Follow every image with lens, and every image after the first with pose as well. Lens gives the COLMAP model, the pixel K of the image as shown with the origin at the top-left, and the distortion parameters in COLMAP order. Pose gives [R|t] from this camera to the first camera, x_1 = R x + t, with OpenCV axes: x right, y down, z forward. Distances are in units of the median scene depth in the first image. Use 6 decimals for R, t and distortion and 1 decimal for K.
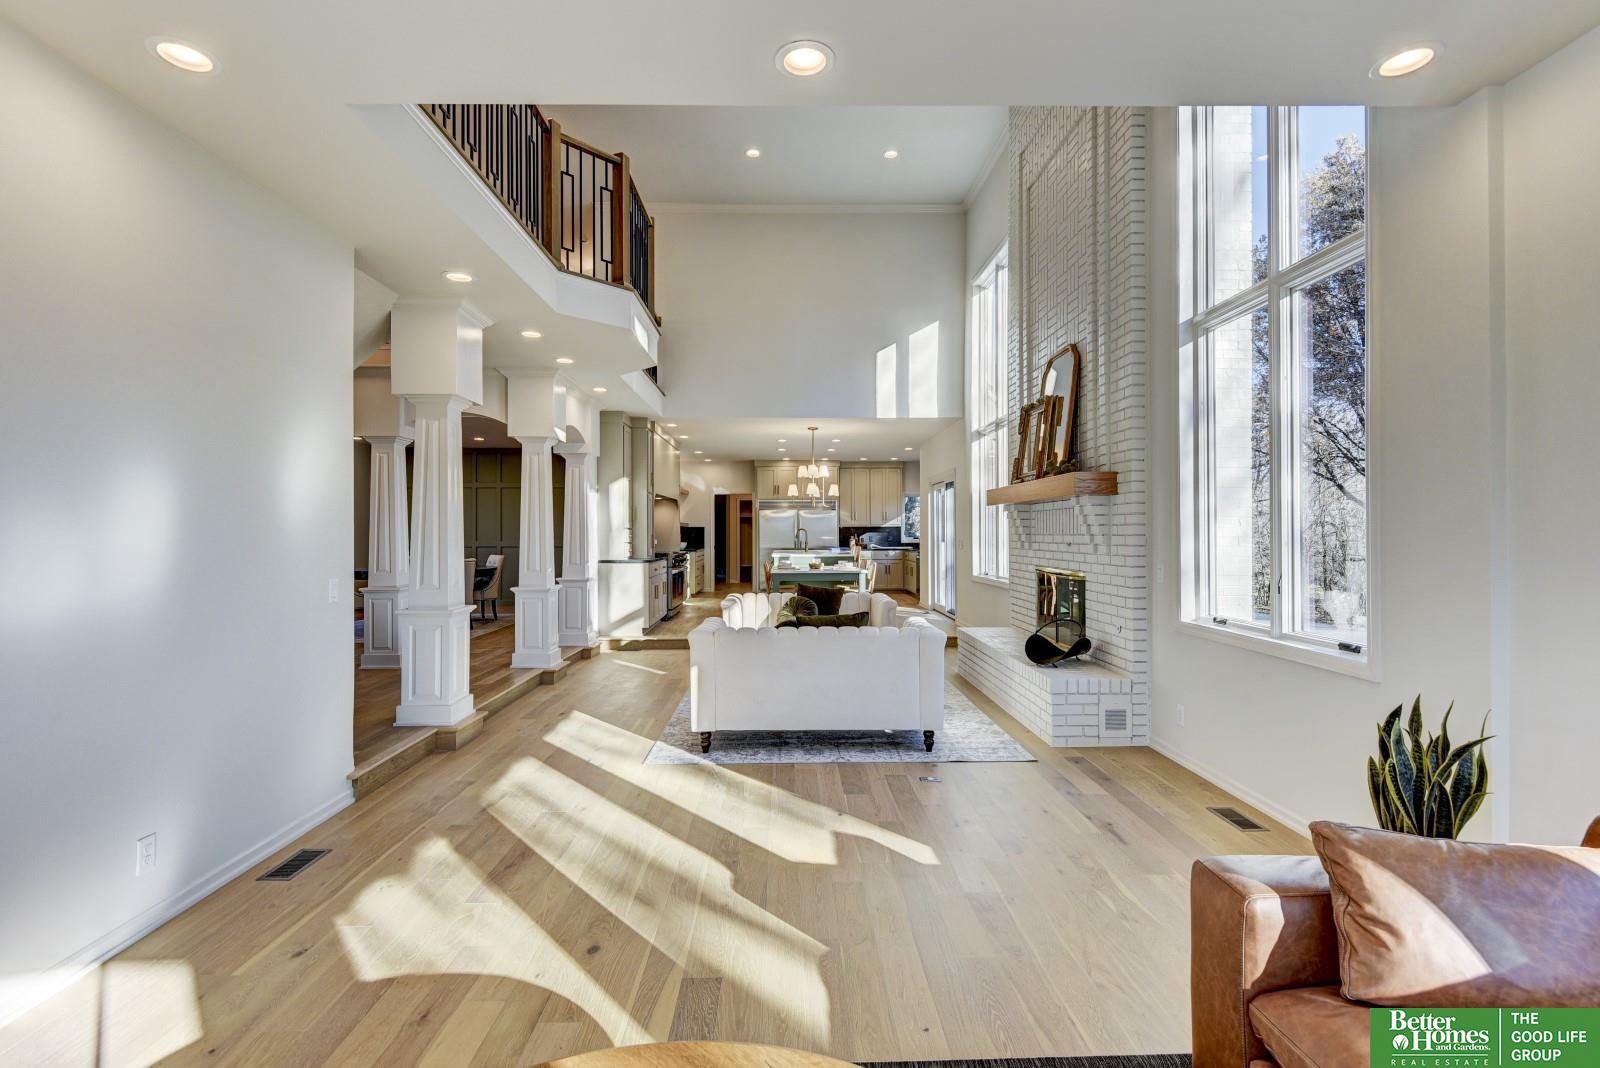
lens RADIAL K [[737.7, 0, 797.3], [0, 737.7, 530.1], [0, 0, 1]] dist [0.000563, 0.000036]
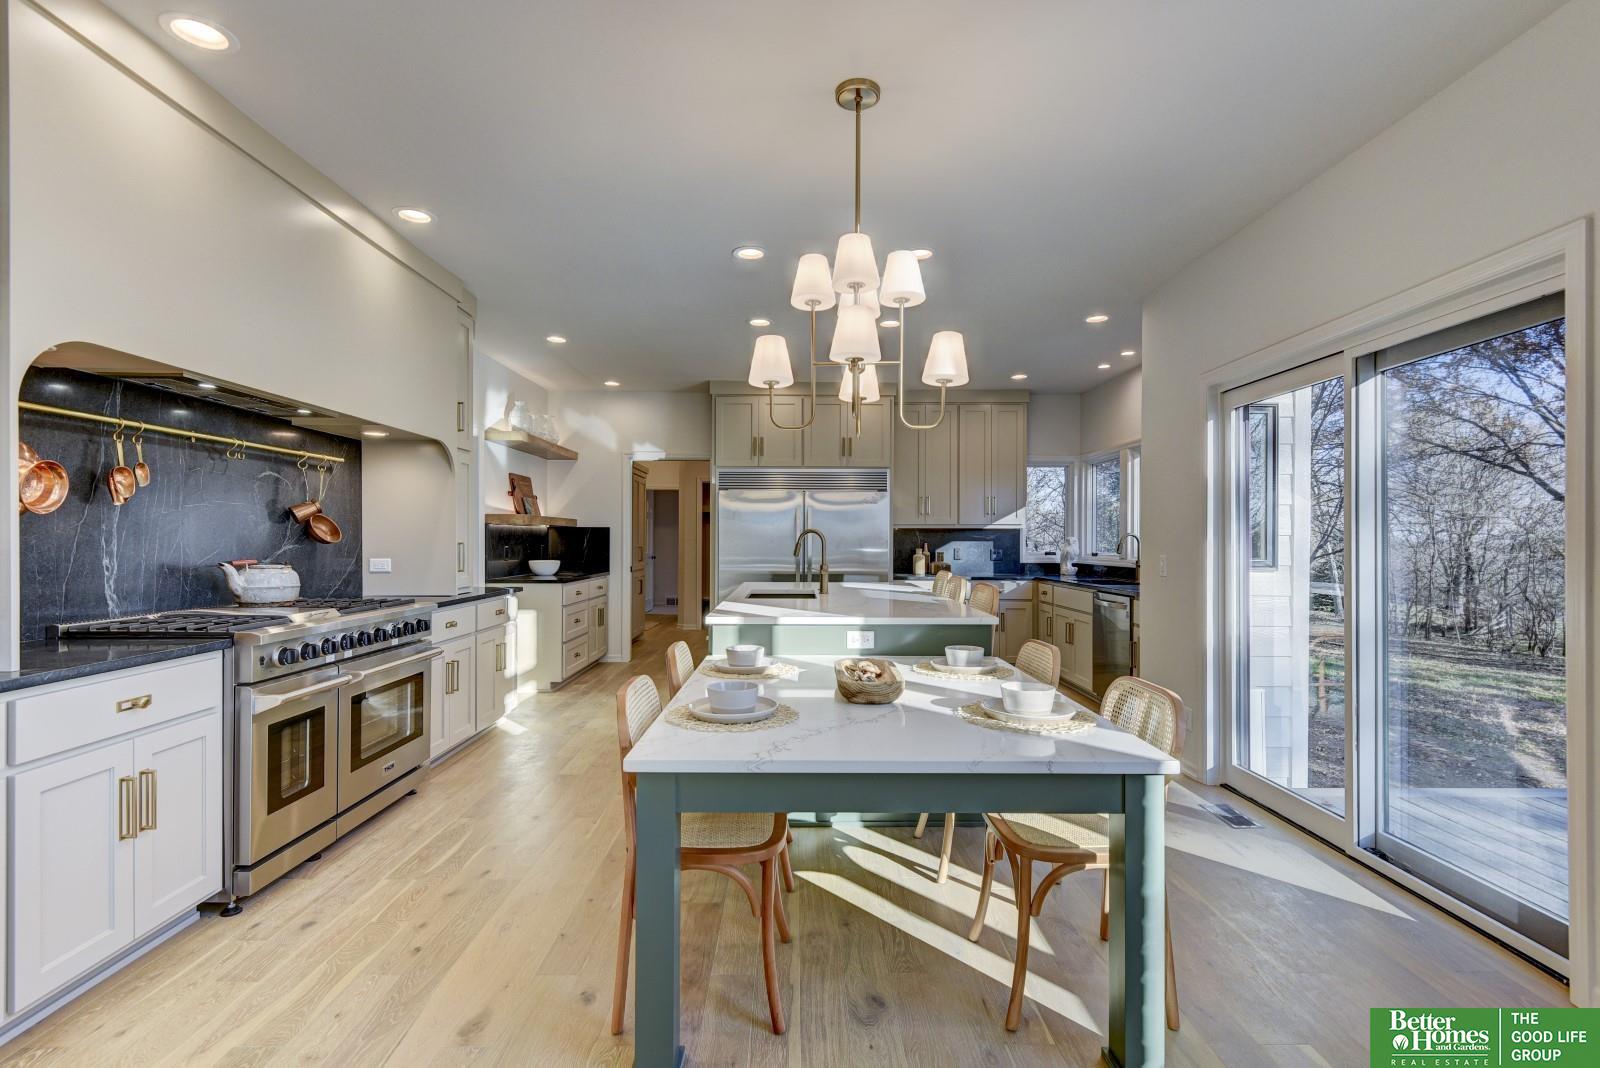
lens RADIAL K [[737.7, 0, 801.3], [0, 737.7, 538.6], [0, 0, 1]] dist [0.000563, 0.000036]
pose [[0.999878, 0.003732, -0.015152, 0.005365], [-0.003773, 0.999989, -0.002700, 0.003283], [0.015142, 0.002757, 0.999882, 0.530815]]
